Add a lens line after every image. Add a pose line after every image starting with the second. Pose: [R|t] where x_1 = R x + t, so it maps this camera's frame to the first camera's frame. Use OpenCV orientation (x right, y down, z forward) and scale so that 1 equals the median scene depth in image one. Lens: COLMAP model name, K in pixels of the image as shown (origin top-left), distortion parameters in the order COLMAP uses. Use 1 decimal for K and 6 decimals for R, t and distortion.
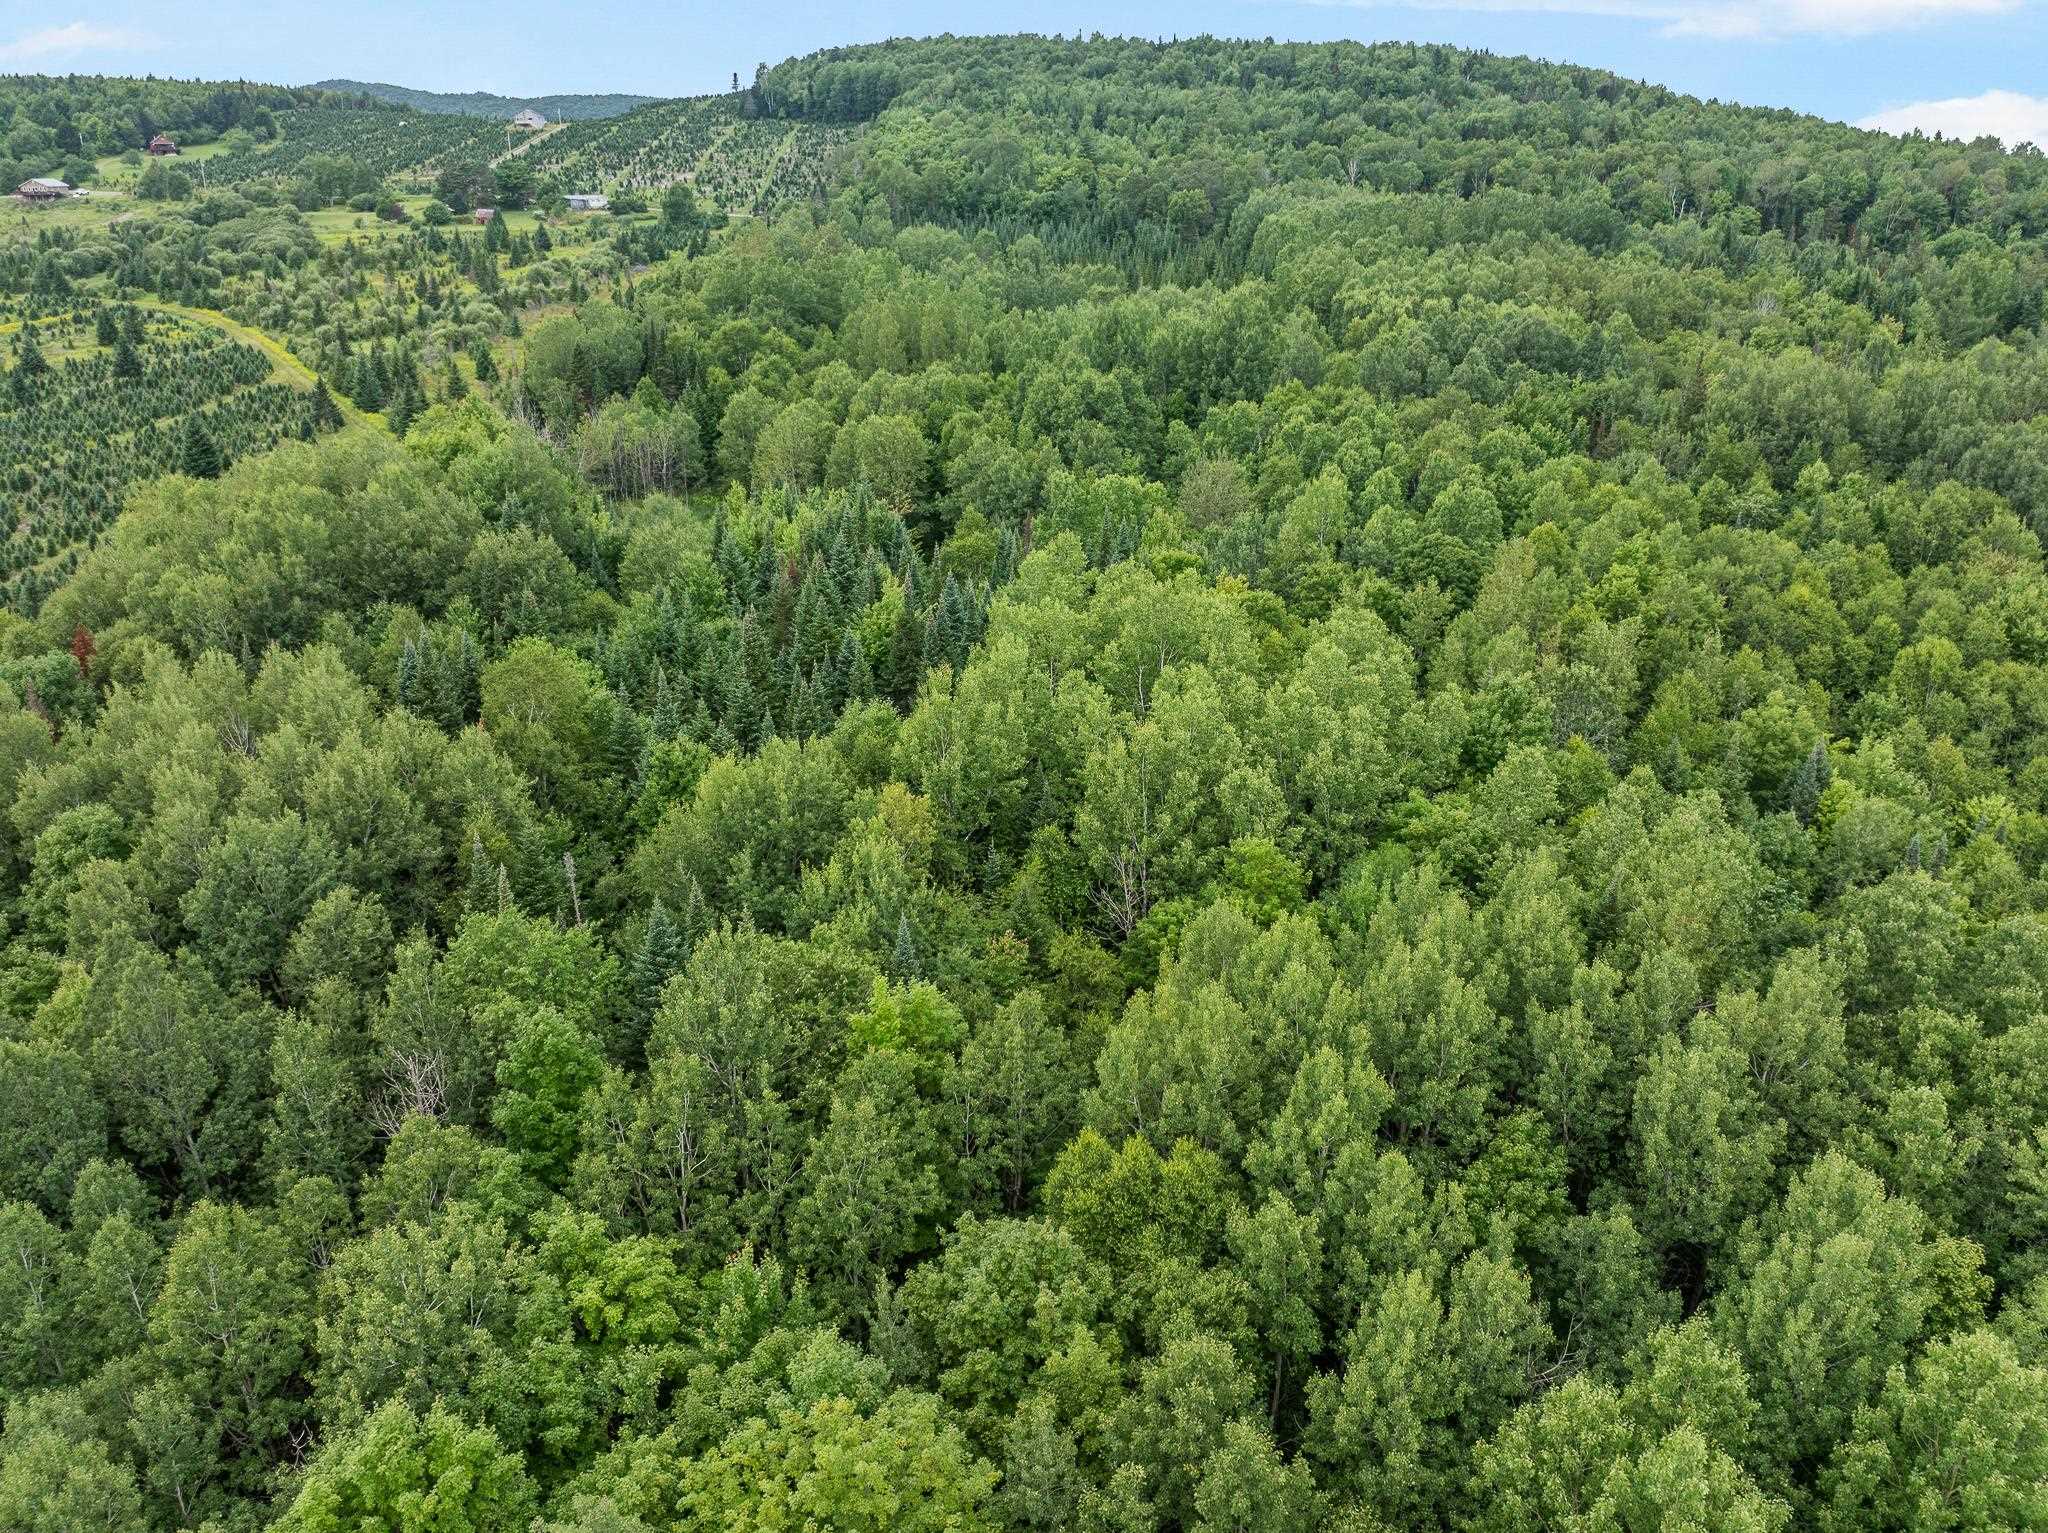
lens RADIAL K [[1483.5, 0, 1024.0], [0, 1483.5, 766.5], [0, 0, 1]] dist [-0.062172, 0.037750]
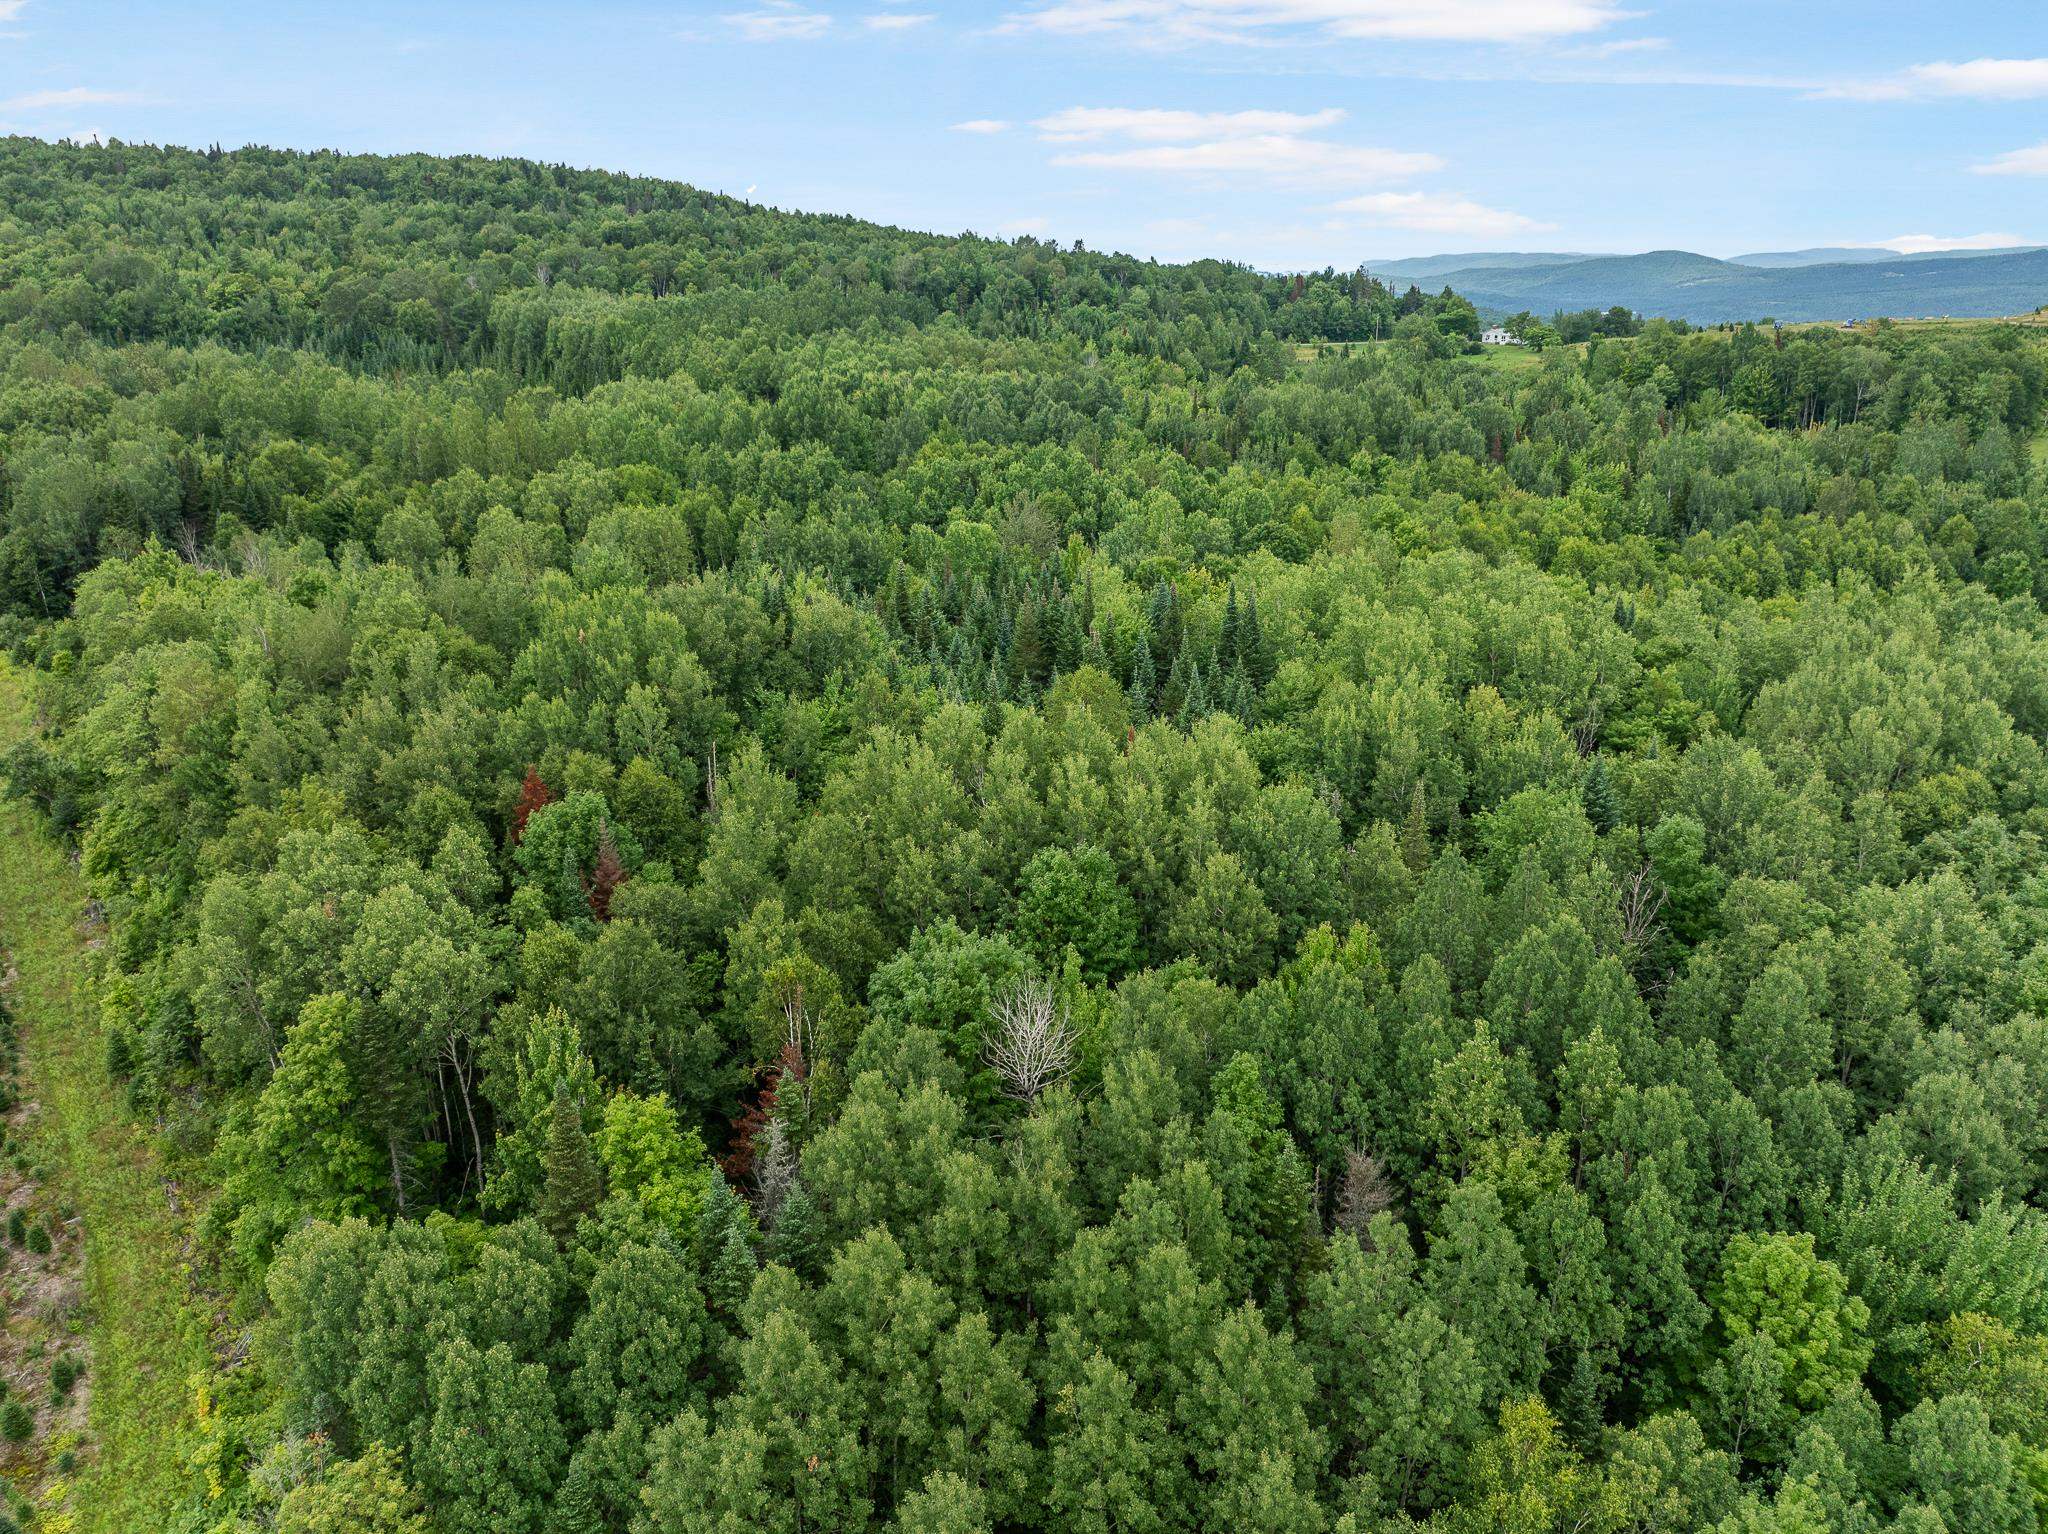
lens RADIAL K [[1464.5, 0, 1024.0], [0, 1464.5, 767.0], [0, 0, 1]] dist [-0.058725, 0.033438]
pose [[0.767047, -0.218232, 0.603335, -0.180939], [0.256295, 0.966308, 0.023683, -0.008117], [-0.588176, 0.136466, 0.797136, 0.029824]]
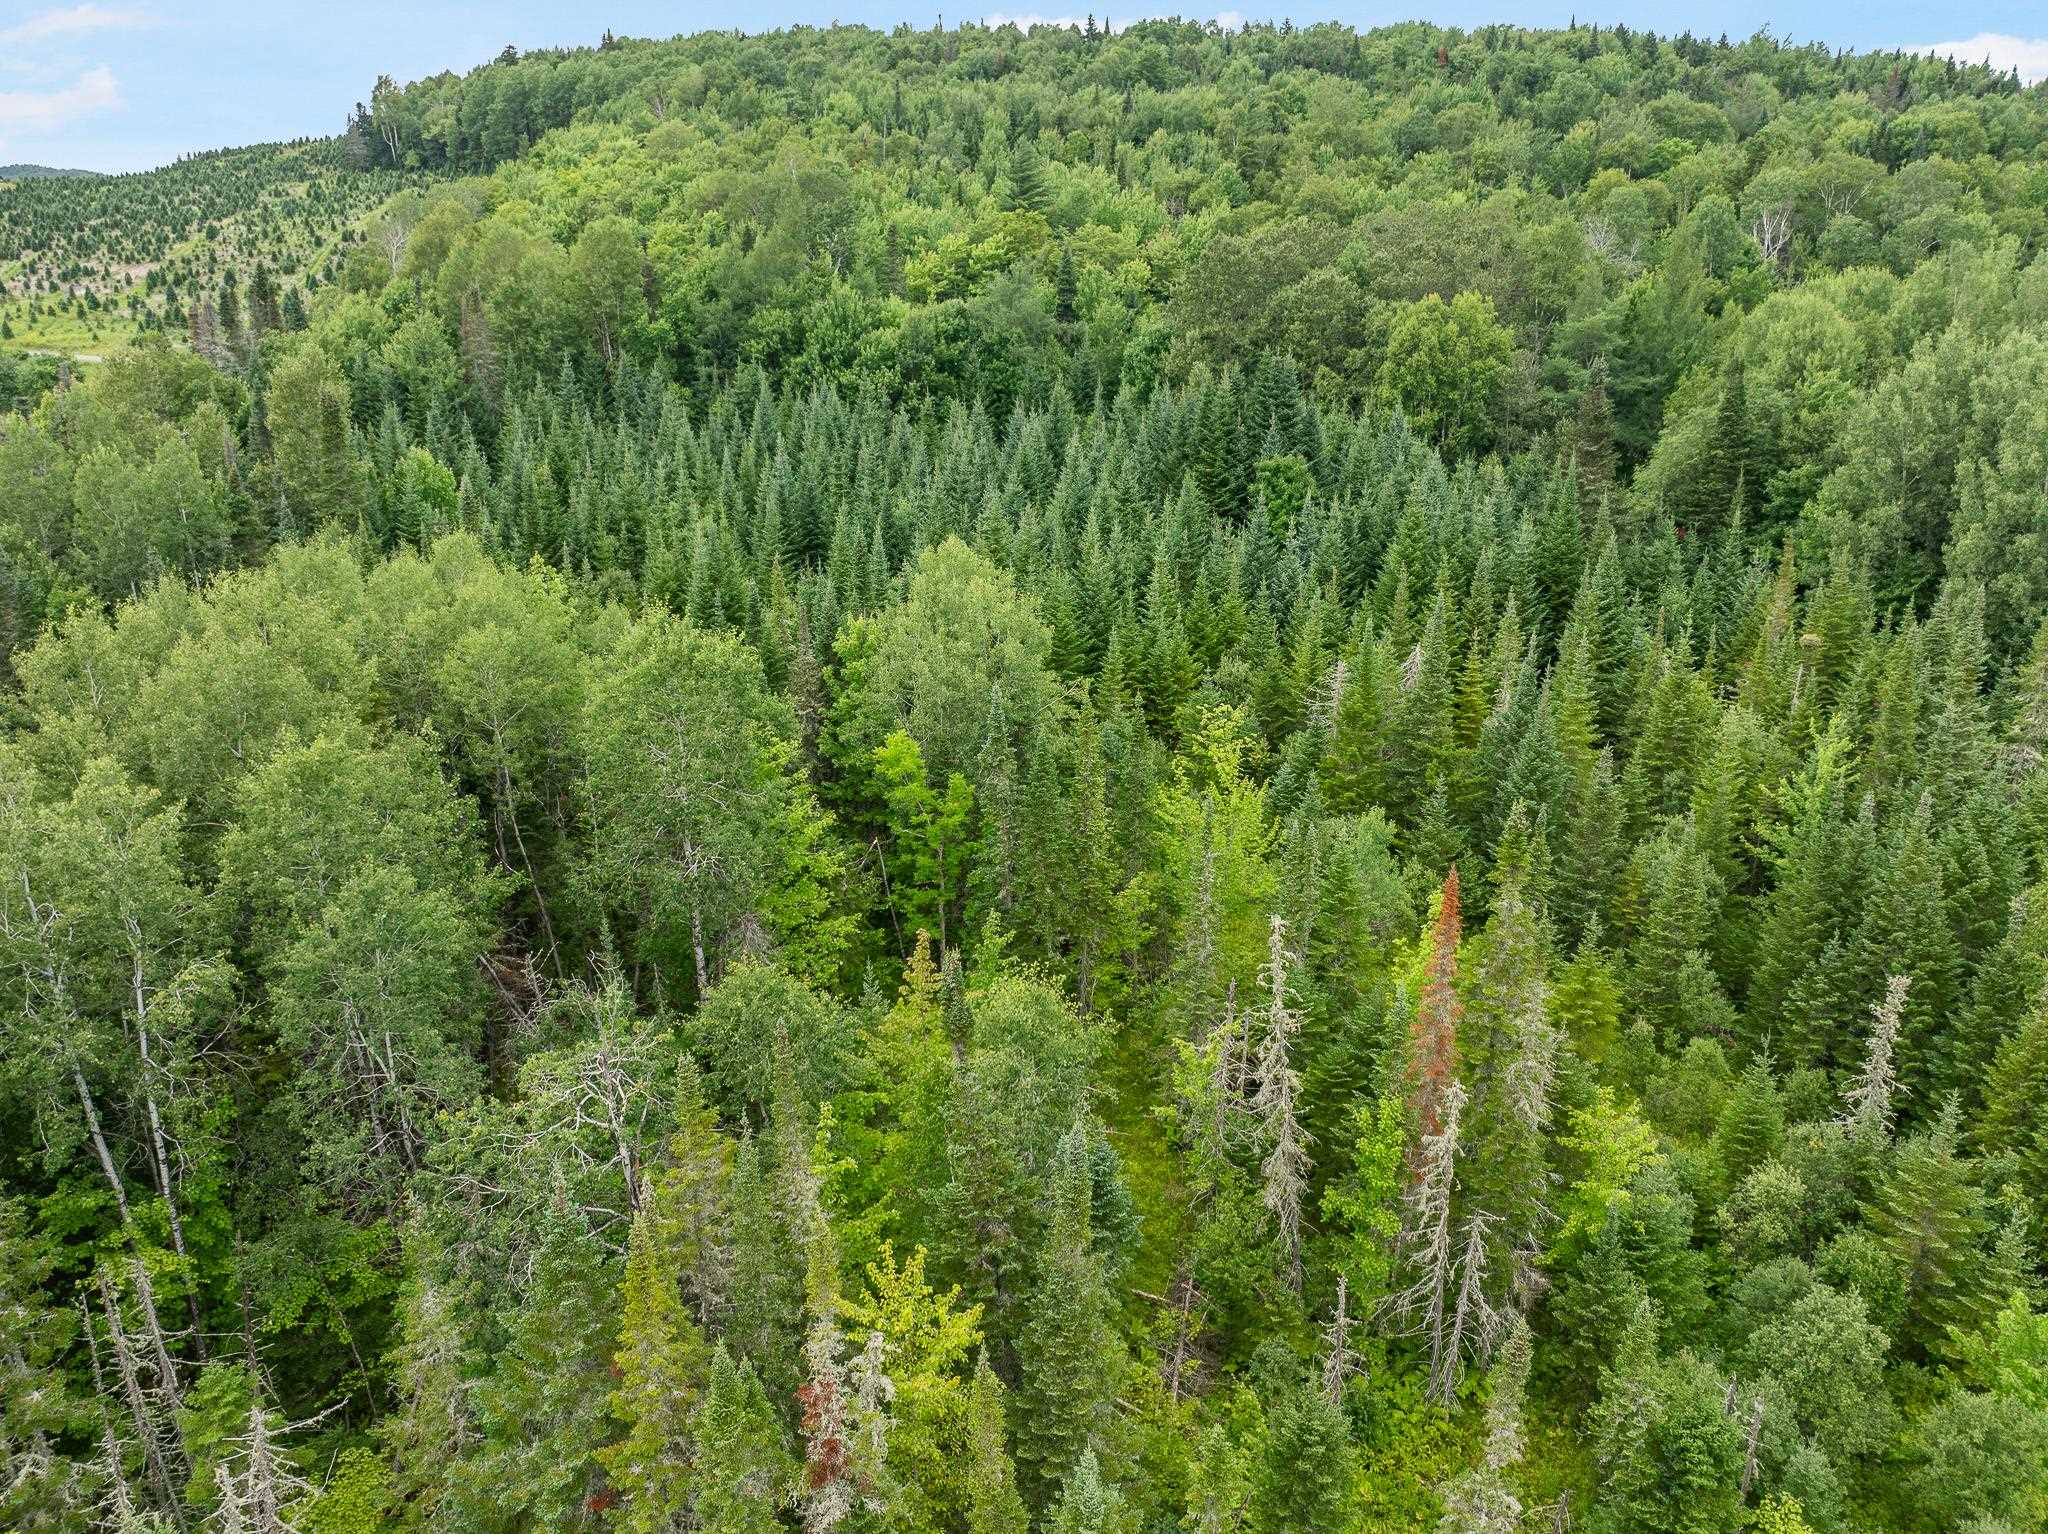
lens RADIAL K [[1464.5, 0, 1024.0], [0, 1464.5, 767.0], [0, 0, 1]] dist [-0.058725, 0.033438]
pose [[0.992789, -0.043174, 0.111826, -0.006659], [0.049228, 0.997435, -0.051957, -0.232176], [-0.109296, 0.057087, 0.992369, 0.587536]]
